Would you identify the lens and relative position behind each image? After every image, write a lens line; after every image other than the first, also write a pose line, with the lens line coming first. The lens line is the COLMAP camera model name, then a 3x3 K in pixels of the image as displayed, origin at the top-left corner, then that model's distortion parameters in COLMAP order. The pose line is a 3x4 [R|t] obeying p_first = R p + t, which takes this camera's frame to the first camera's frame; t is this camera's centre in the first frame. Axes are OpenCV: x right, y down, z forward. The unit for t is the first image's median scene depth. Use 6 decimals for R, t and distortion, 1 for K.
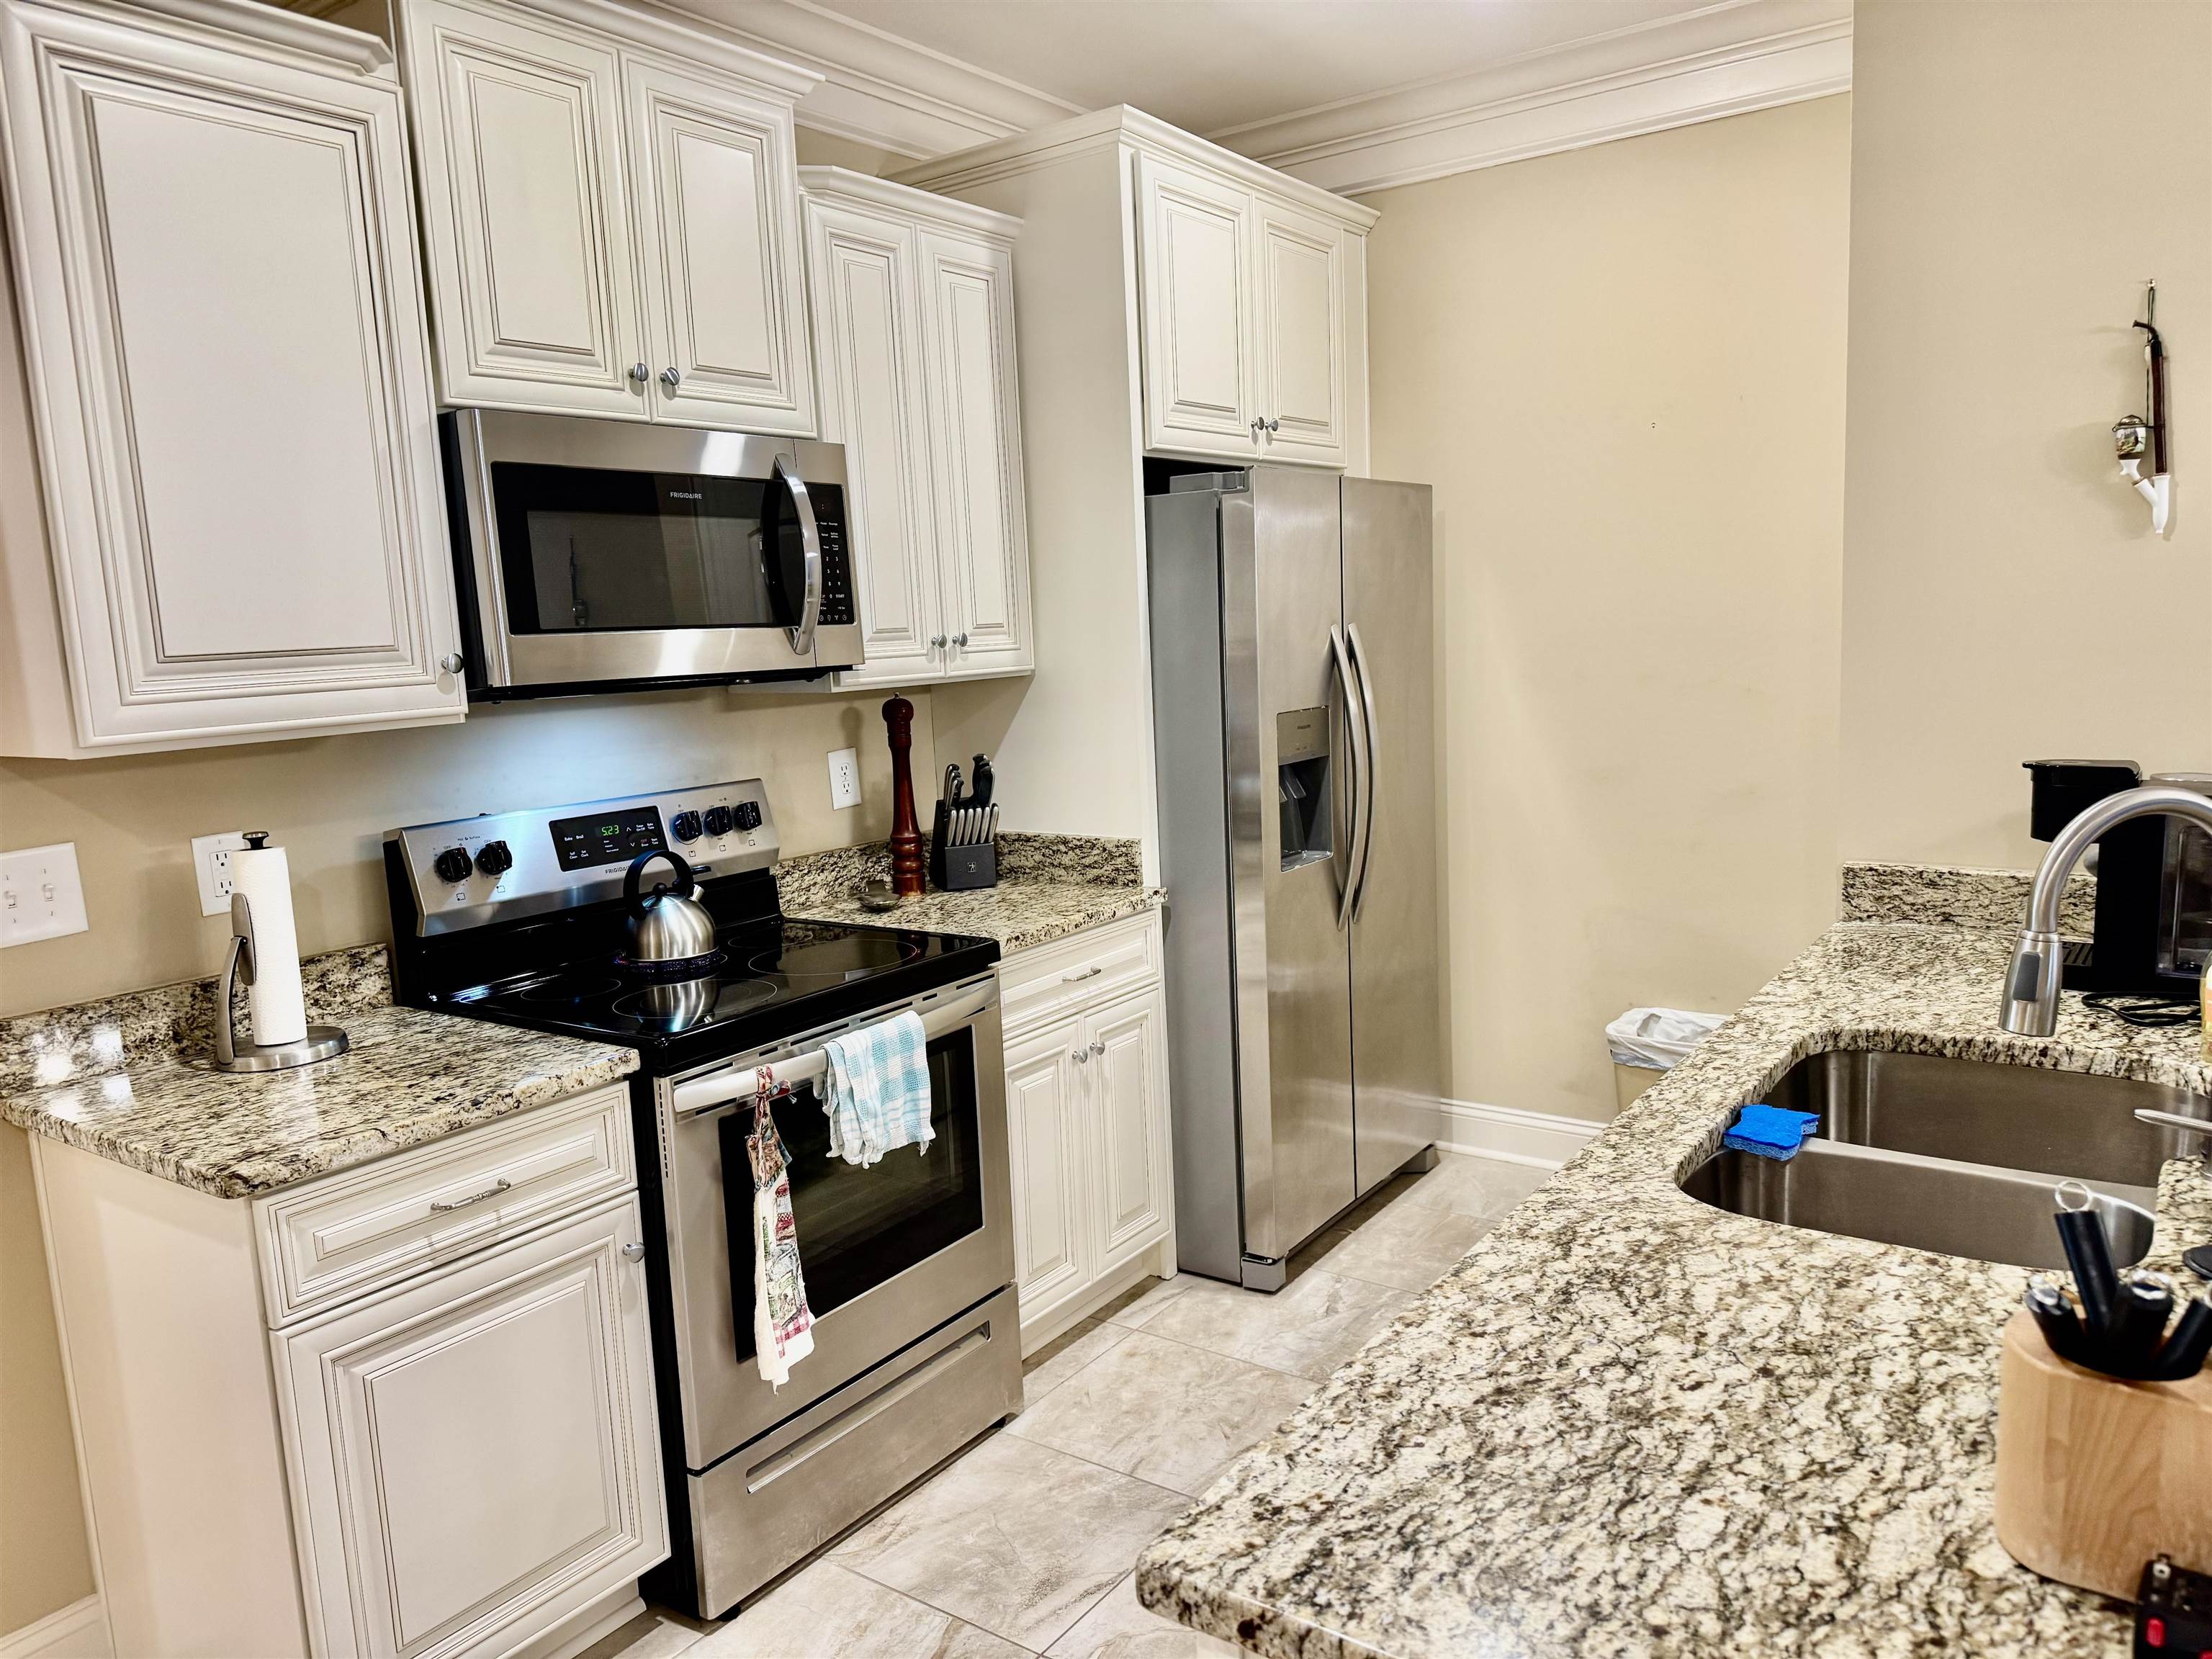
lens RADIAL K [[1554.2, 0, 1117.4], [0, 1554.2, 834.8], [0, 0, 1]] dist [0.040654, -0.045957]
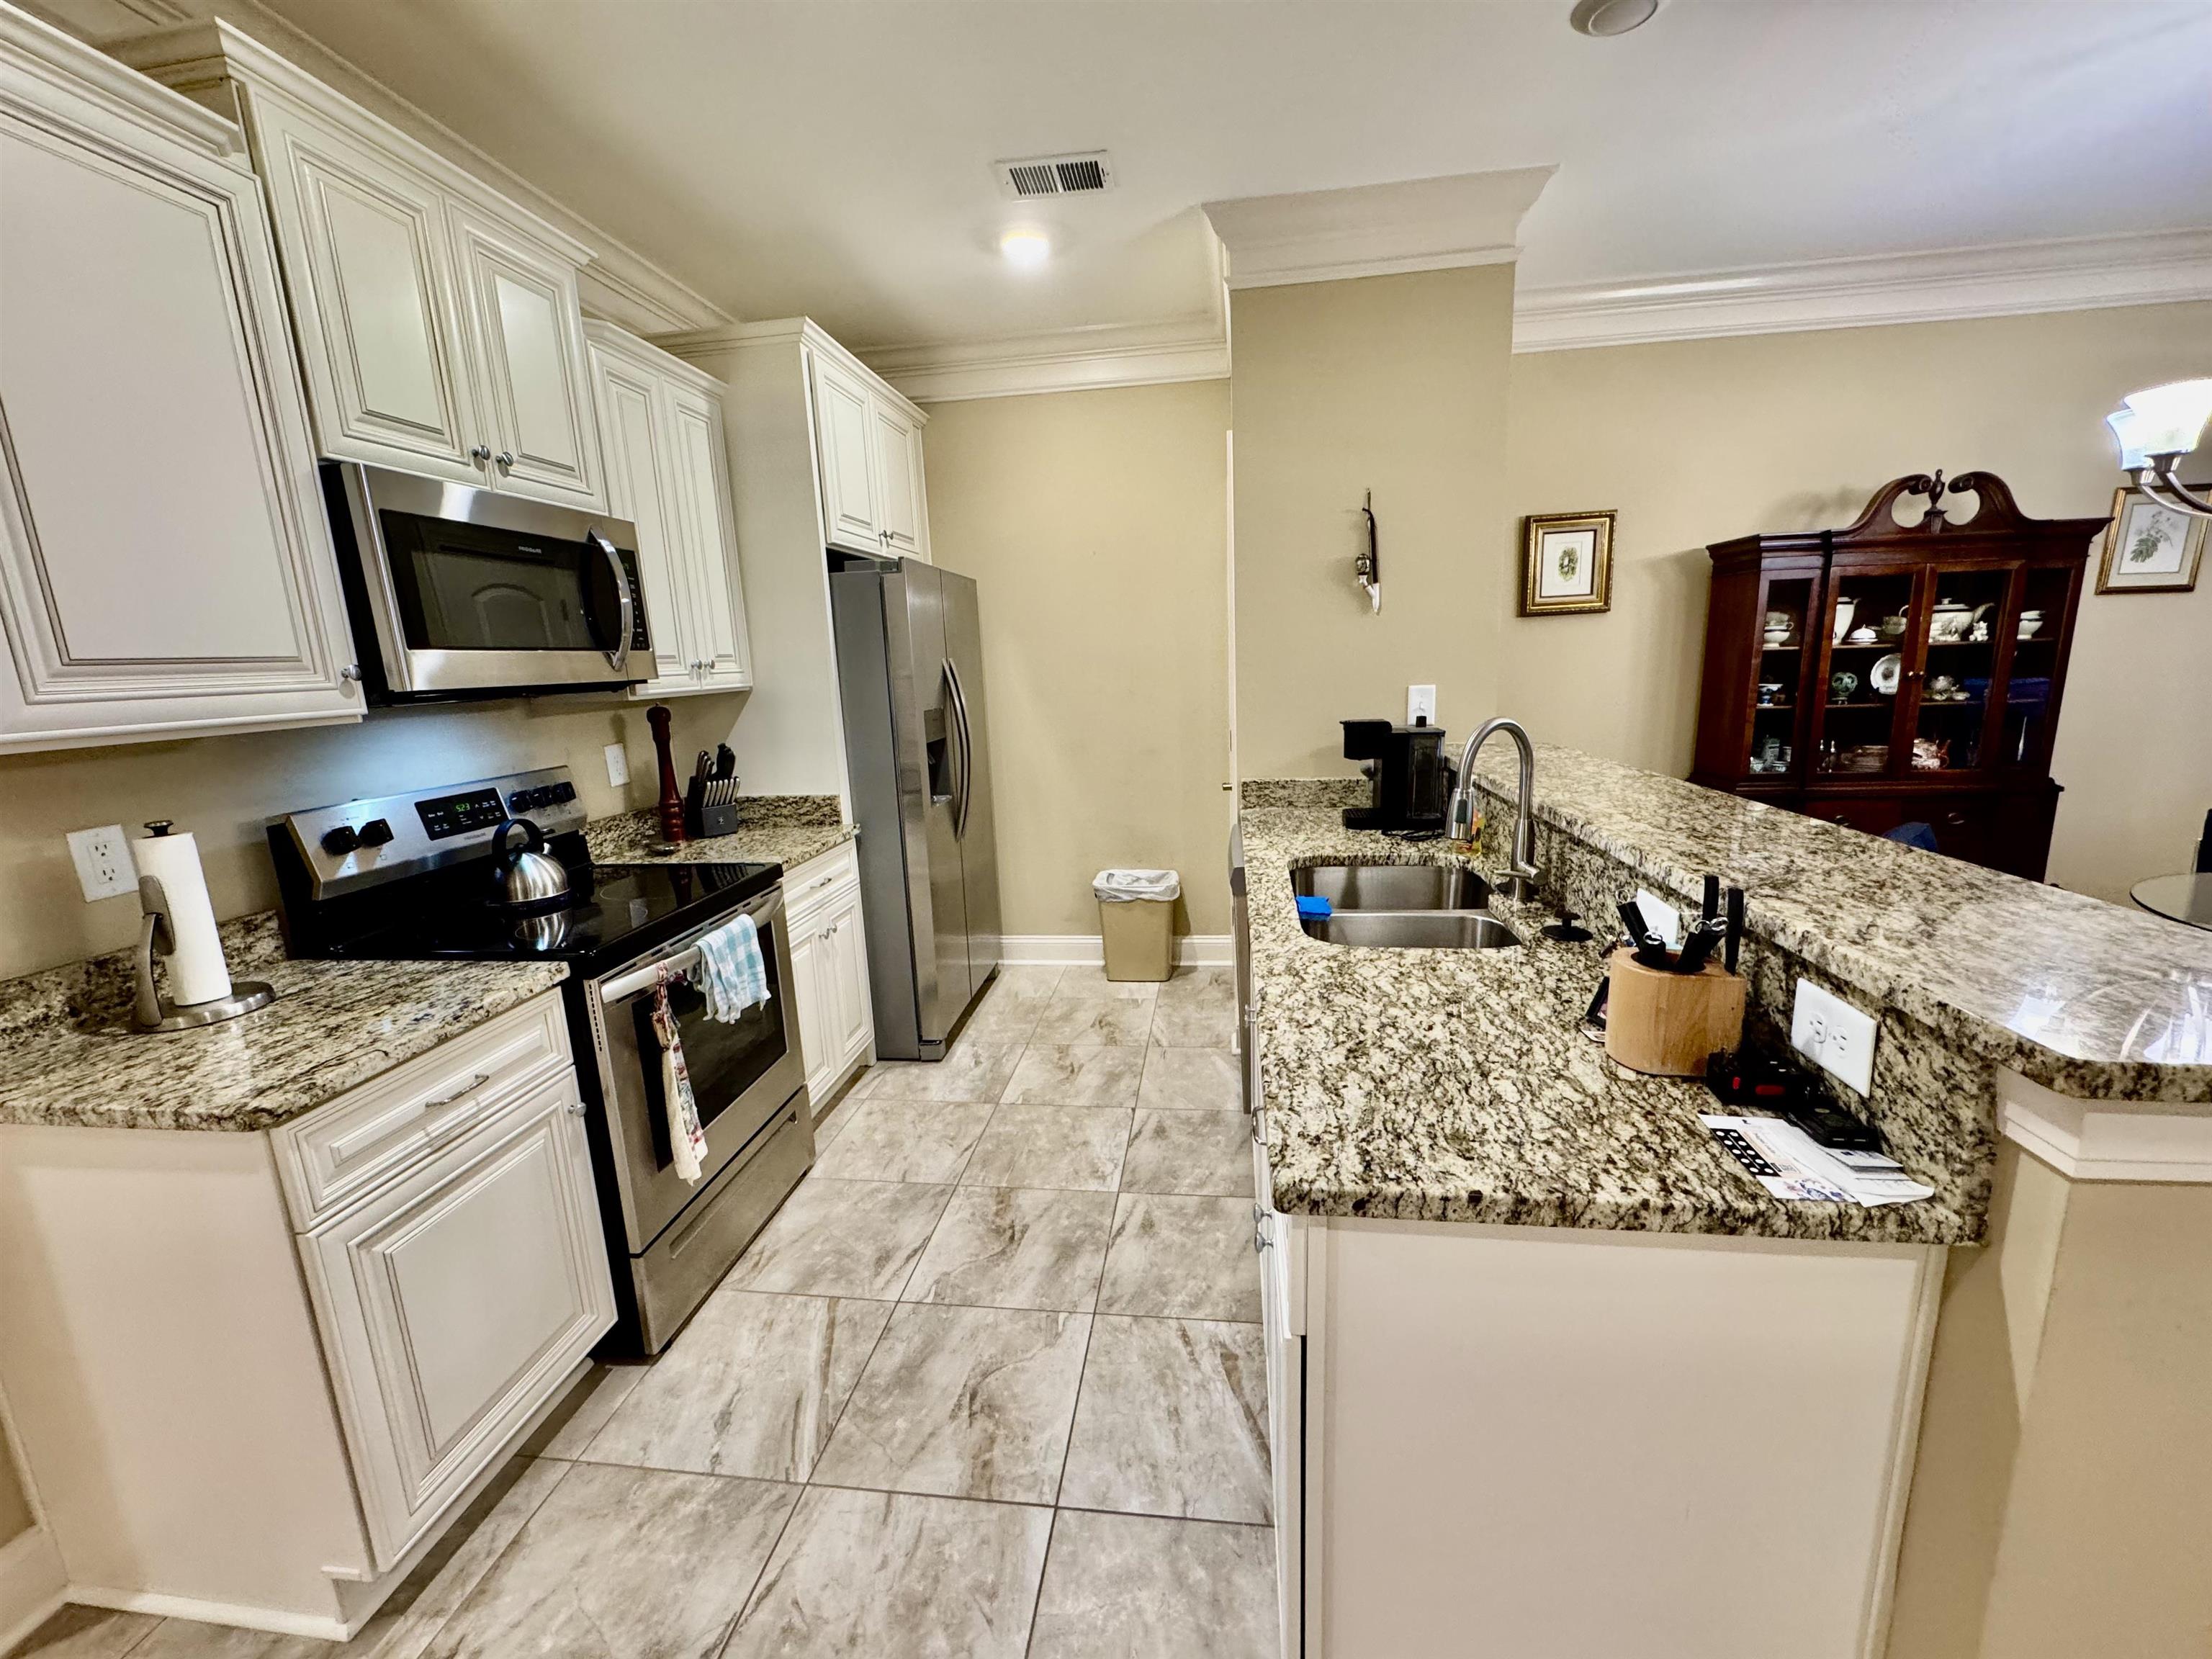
lens RADIAL K [[882.0, 0, 1104.9], [0, 882.0, 828.1], [0, 0, 1]] dist [-0.004154, 0.001677]
pose [[0.888106, -0.079881, 0.452644, -0.212391], [0.065308, 0.996721, 0.047761, 0.016355], [-0.454975, -0.012855, 0.890411, 0.110952]]
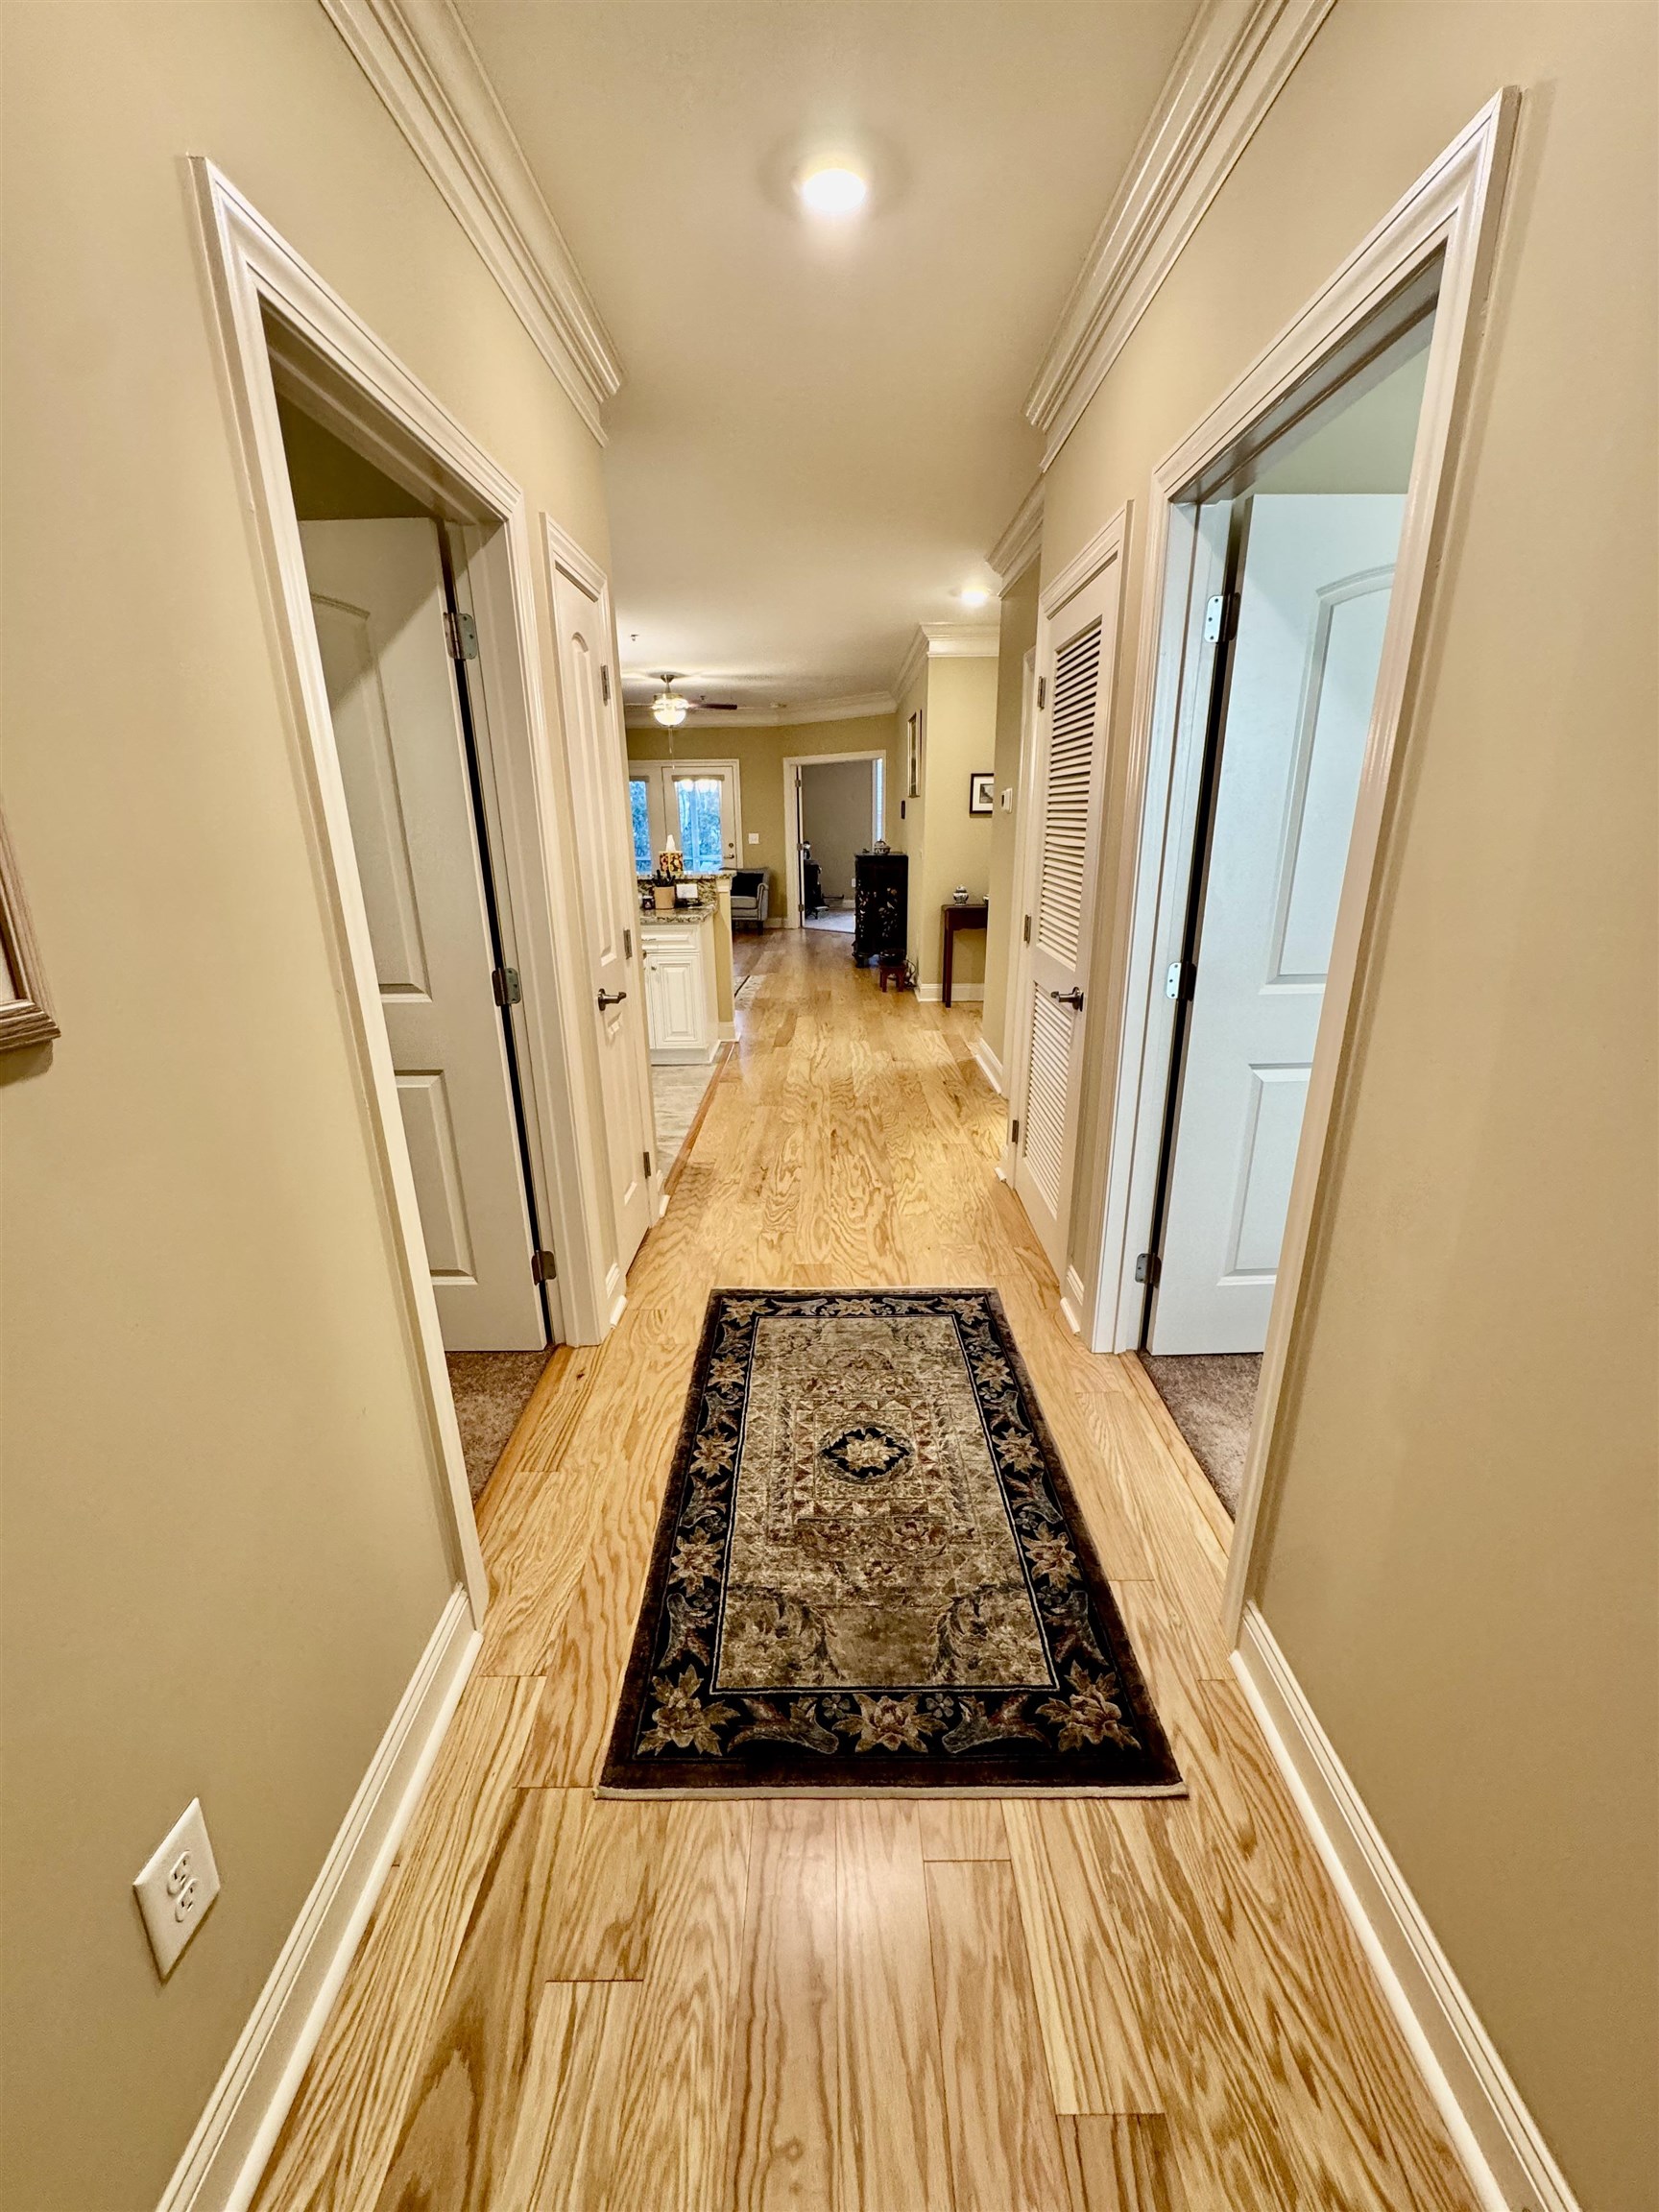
lens RADIAL K [[882.0, 0, 824.9], [0, 882.0, 1111.5], [0, 0, 1]] dist [-0.004154, 0.001677]
pose [[-0.565465, -0.213951, 0.796539, -1.894209], [0.153483, 0.921602, 0.356501, -0.084620], [-0.810366, 0.323844, -0.488296, 1.327307]]
